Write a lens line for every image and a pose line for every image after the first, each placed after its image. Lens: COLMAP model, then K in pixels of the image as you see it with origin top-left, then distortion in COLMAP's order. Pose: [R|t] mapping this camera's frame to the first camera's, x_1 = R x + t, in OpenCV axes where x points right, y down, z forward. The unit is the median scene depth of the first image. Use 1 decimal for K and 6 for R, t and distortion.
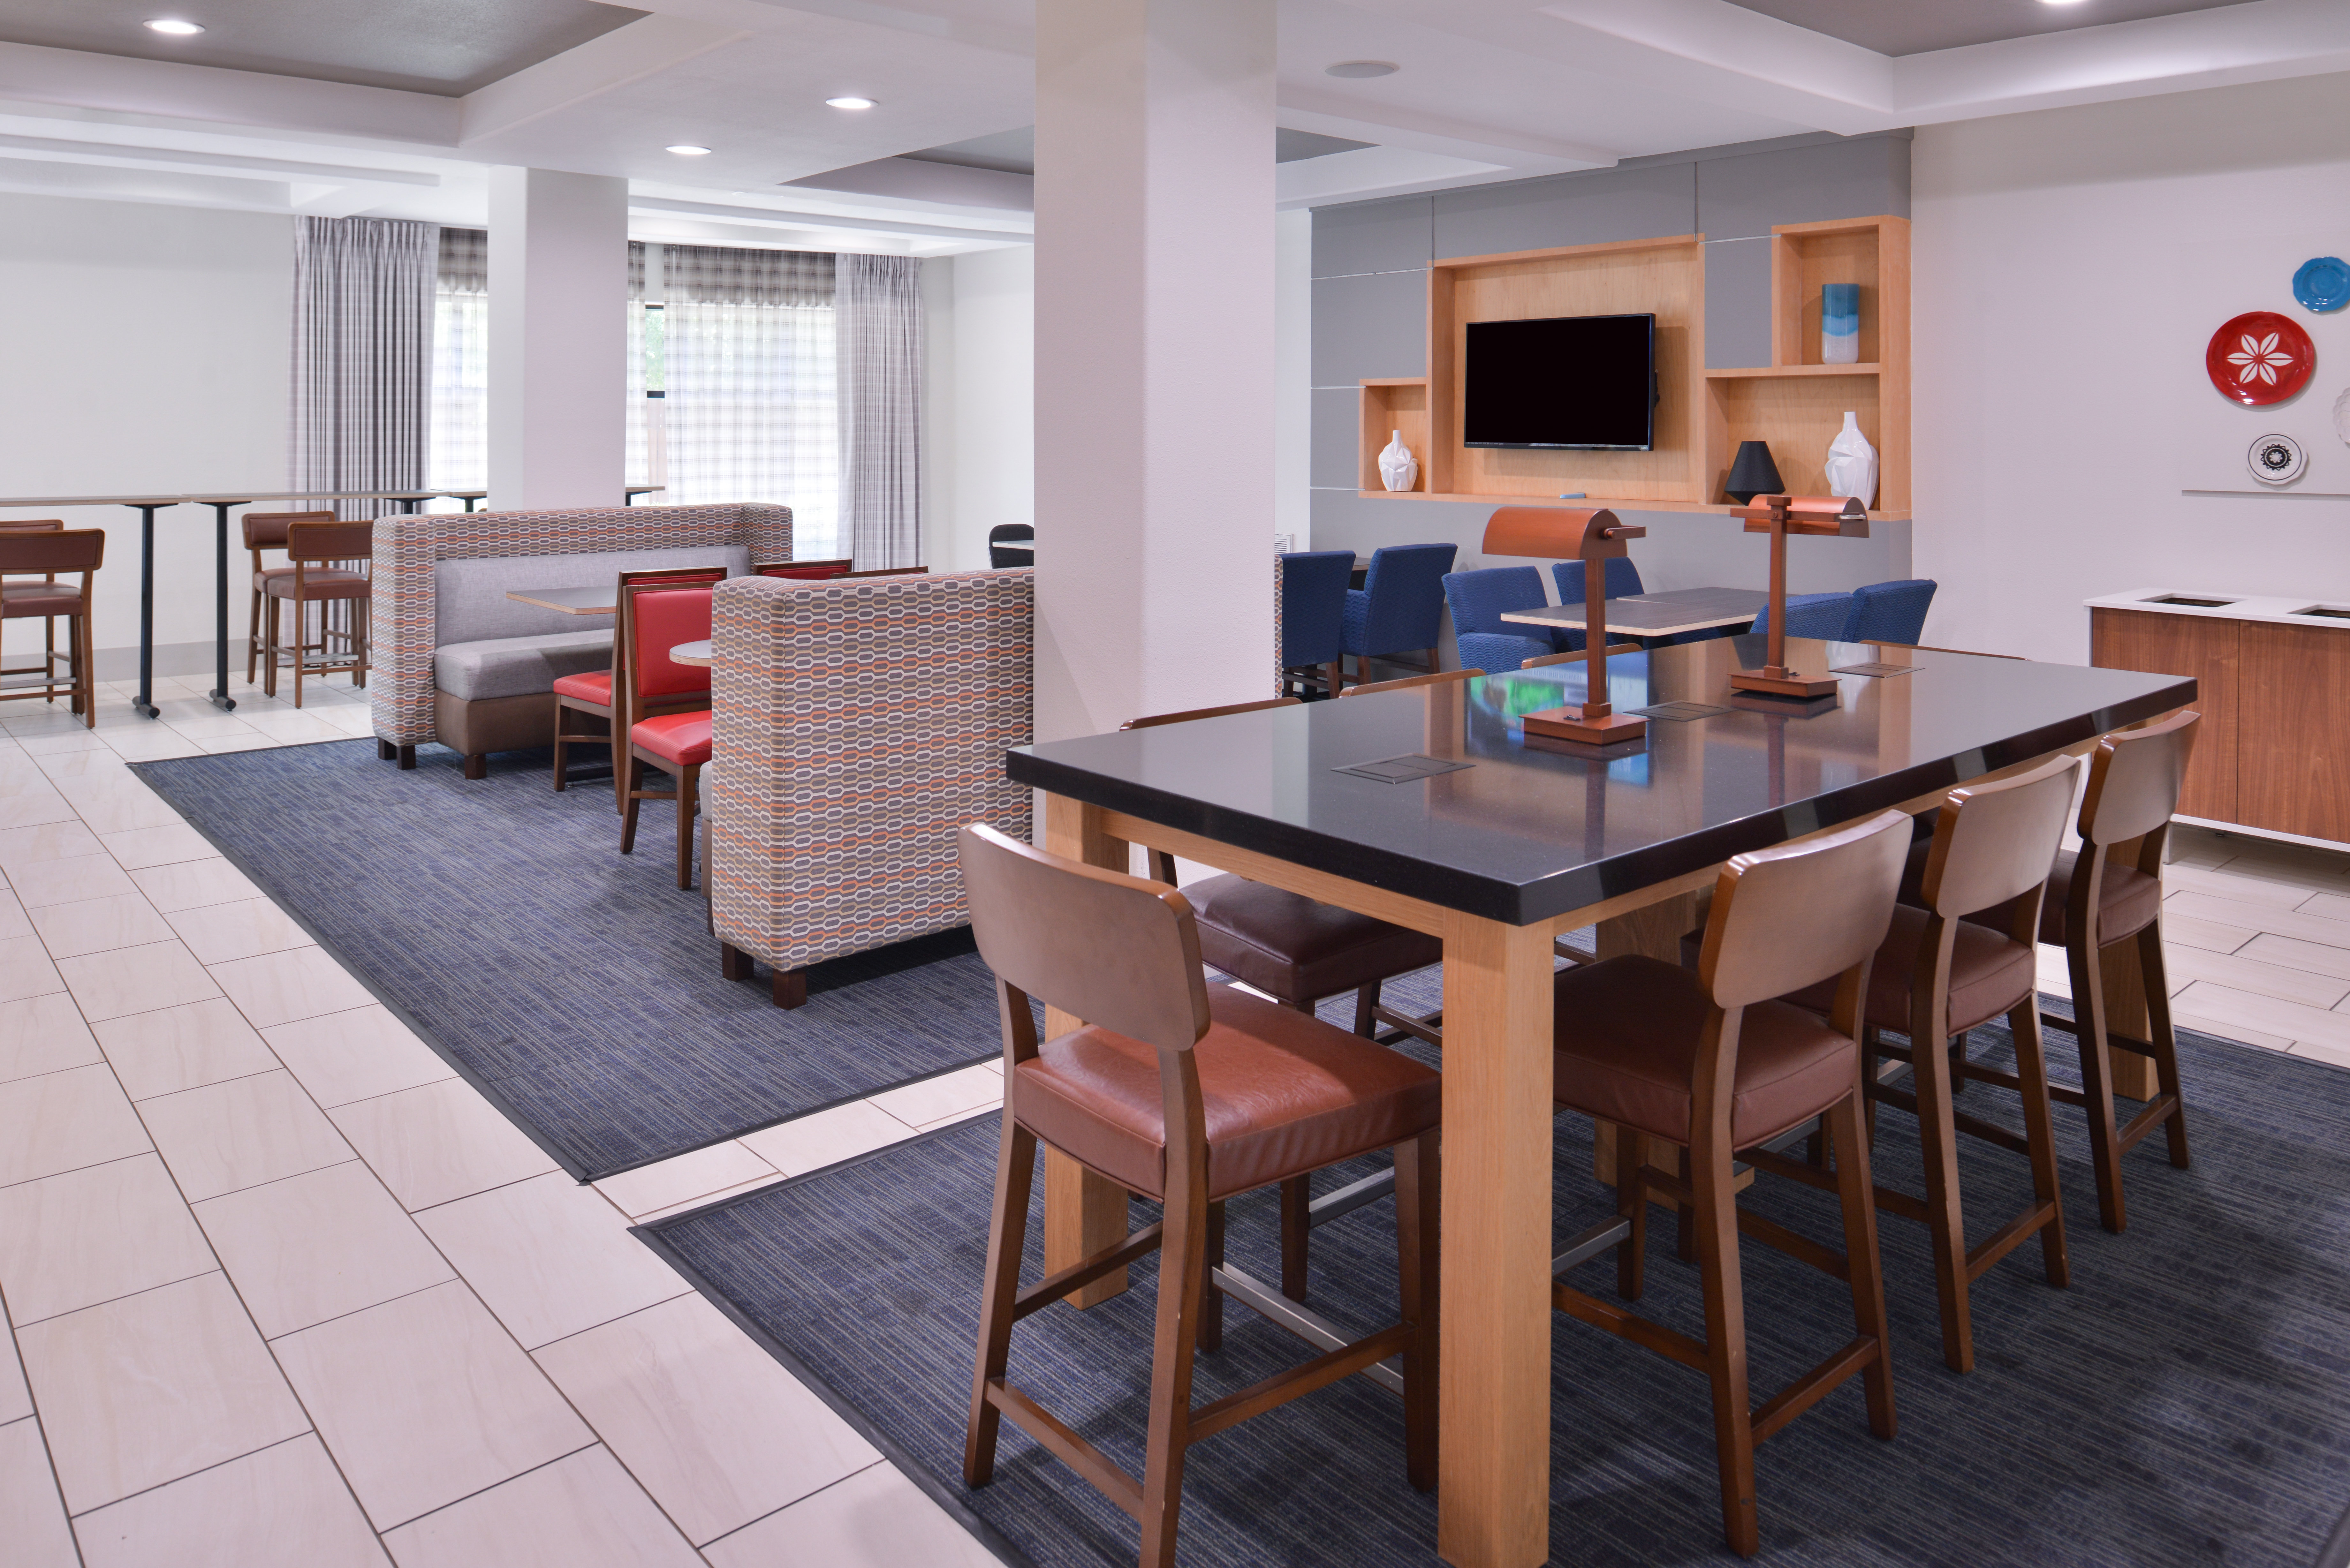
lens RADIAL K [[1654.5, 0, 1175.0], [0, 1654.5, 784.0], [0, 0, 1]] dist [0.006947, 0.001710]
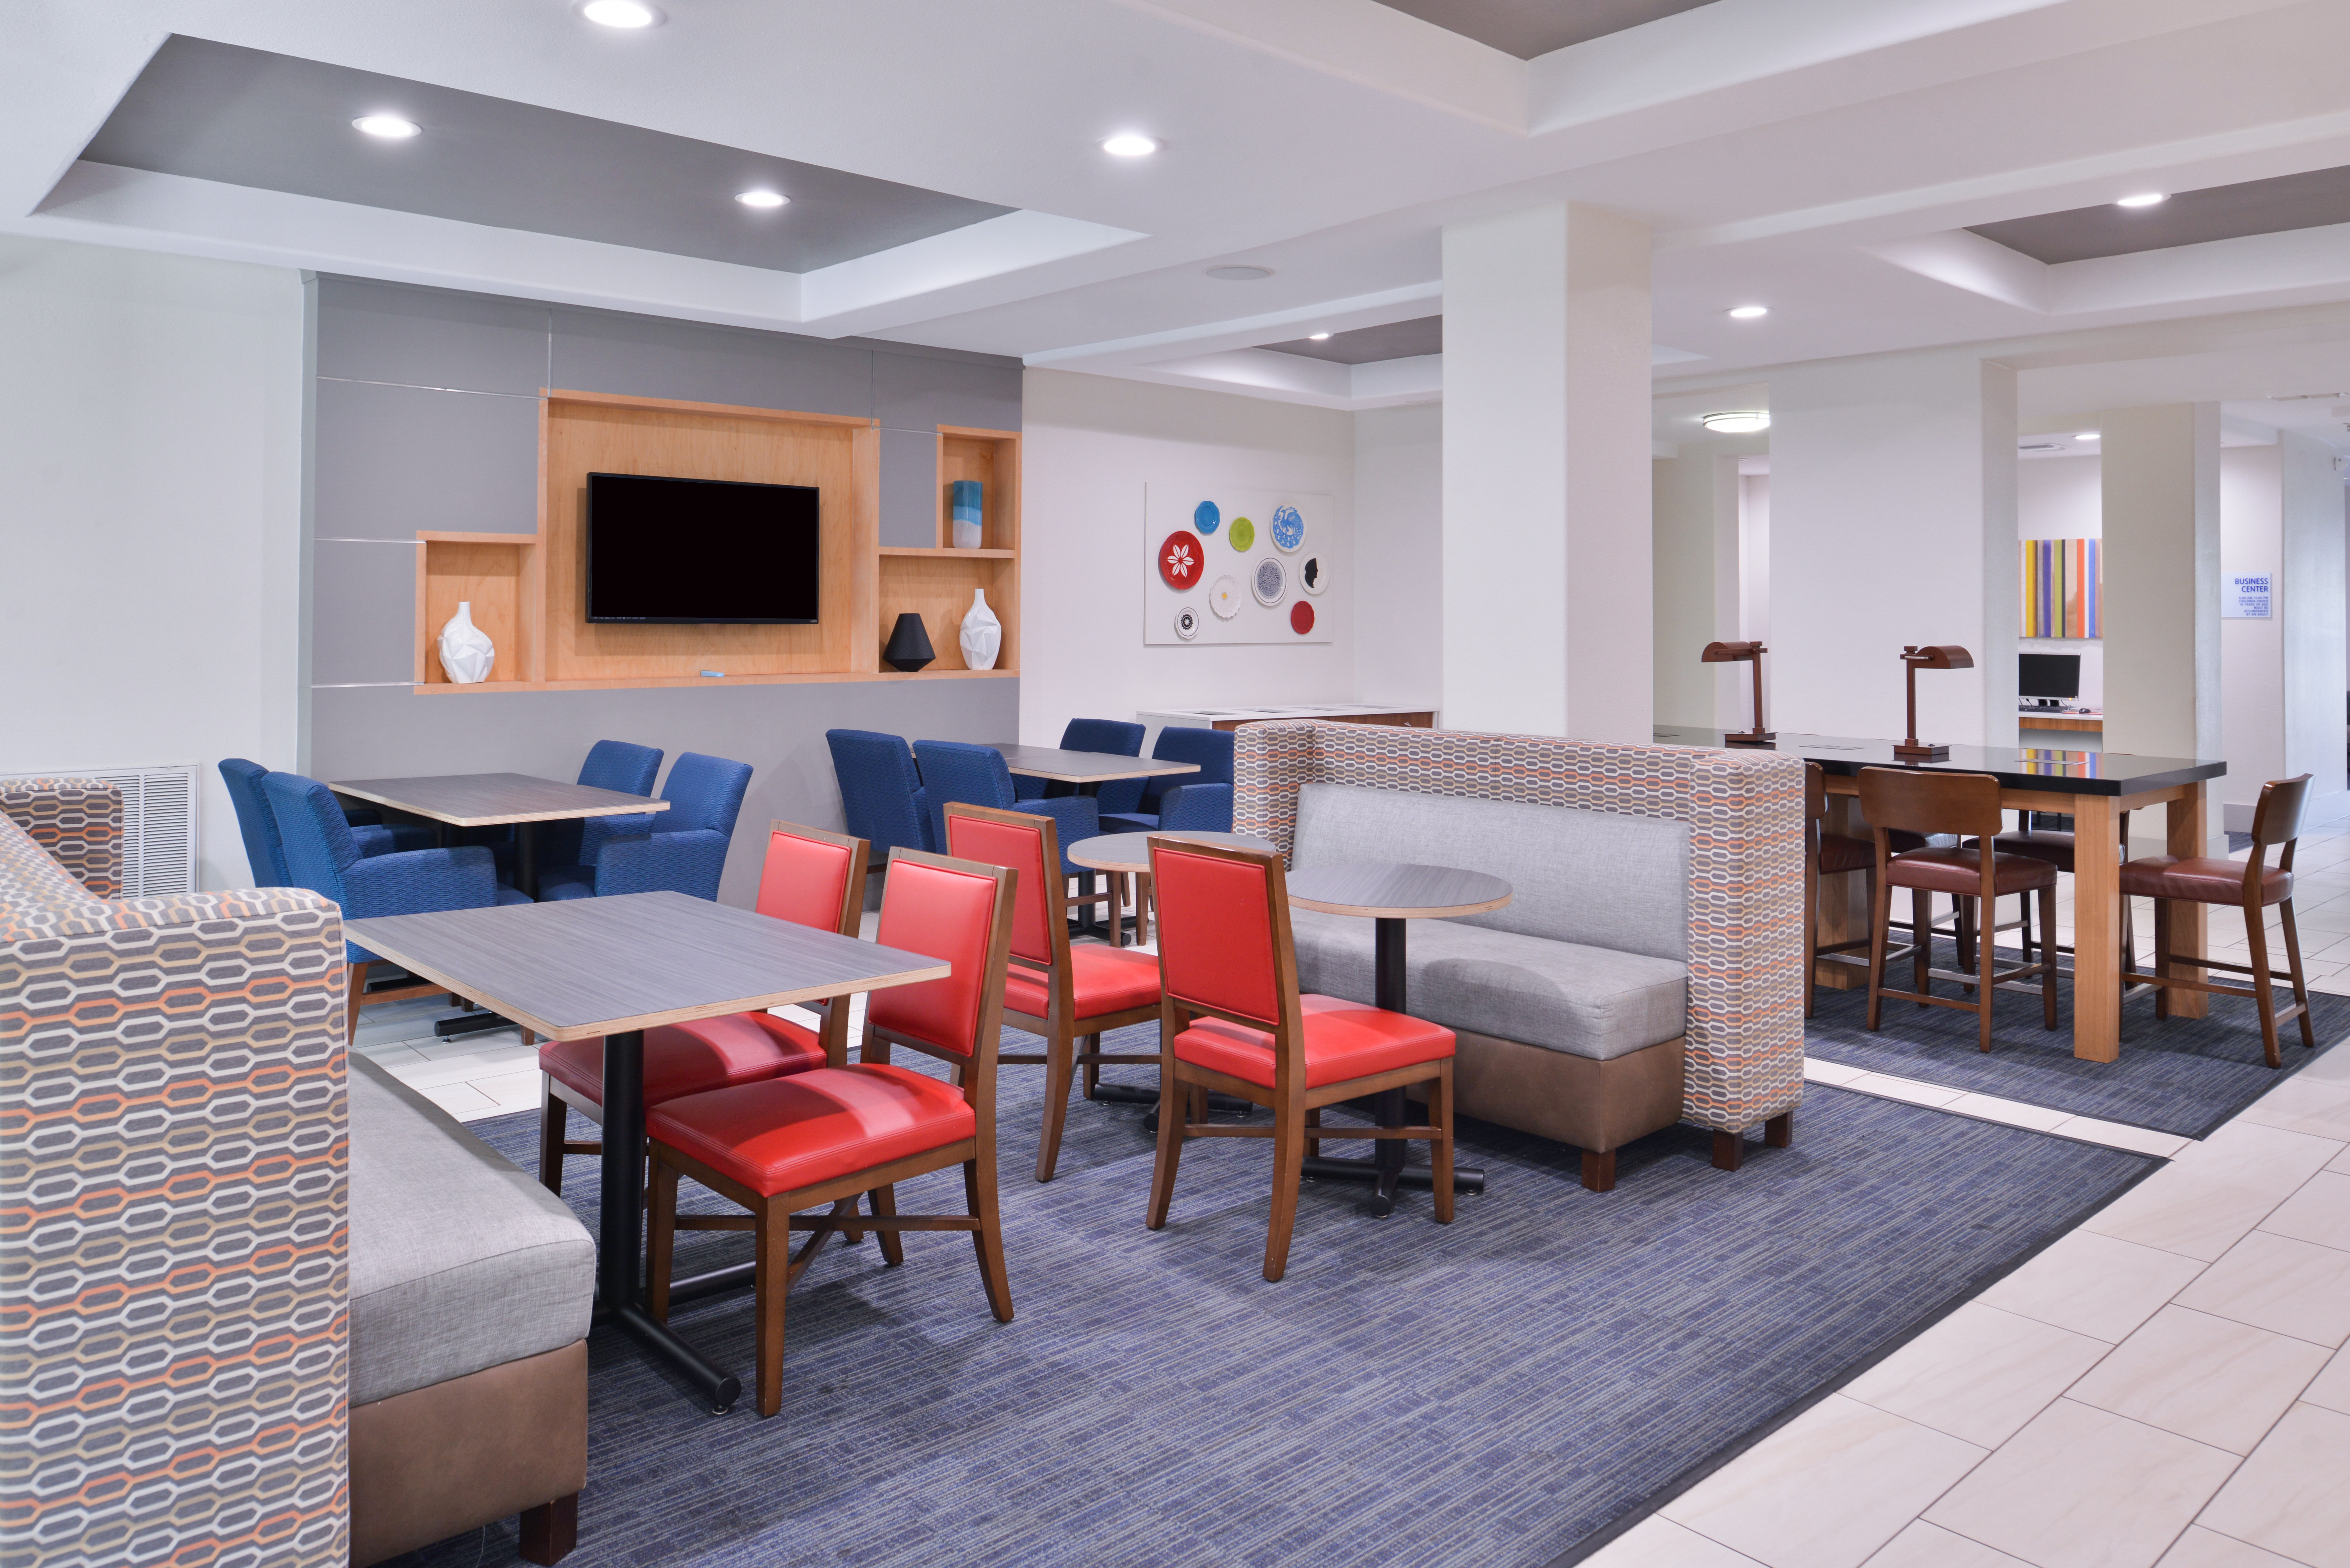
lens RADIAL K [[1654.5, 0, 1175.0], [0, 1654.5, 784.0], [0, 0, 1]] dist [0.006947, 0.001710]
pose [[-0.026743, -0.109602, 0.993616, -0.619018], [0.204587, 0.972332, 0.112760, -0.152448], [-0.978483, 0.206296, -0.003580, 0.705512]]
